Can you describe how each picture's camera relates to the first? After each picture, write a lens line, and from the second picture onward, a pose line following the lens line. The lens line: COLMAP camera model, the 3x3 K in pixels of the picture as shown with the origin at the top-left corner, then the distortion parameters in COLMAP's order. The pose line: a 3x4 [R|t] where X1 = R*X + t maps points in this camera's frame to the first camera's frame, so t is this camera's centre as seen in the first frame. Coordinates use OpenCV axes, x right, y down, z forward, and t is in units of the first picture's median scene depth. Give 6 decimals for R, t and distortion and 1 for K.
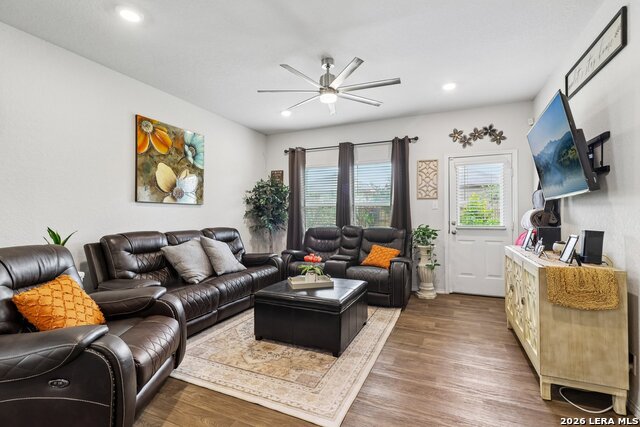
lens RADIAL K [[295.6, 0, 320.7], [0, 295.6, 212.9], [0, 0, 1]] dist [0.003151, -0.001621]
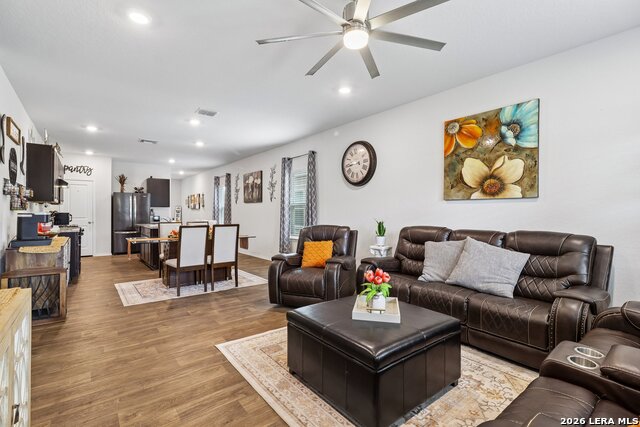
lens RADIAL K [[295.6, 0, 318.2], [0, 295.6, 213.3], [0, 0, 1]] dist [0.003151, -0.001621]
pose [[-0.468858, 0.007600, -0.883241, 0.476450], [0.006200, 0.999967, 0.005314, 0.002703], [0.883252, -0.002985, -0.468889, 0.887098]]
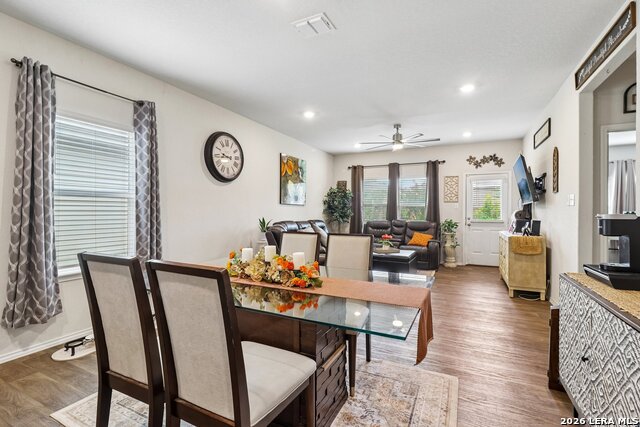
lens RADIAL K [[295.6, 0, 319.5], [0, 295.6, 212.1], [0, 0, 1]] dist [0.003151, -0.001621]
pose [[0.998920, 0.007860, -0.045791, -0.255774], [-0.007637, 0.999958, 0.005041, 0.000594], [0.045829, -0.004686, 0.998938, -0.570360]]
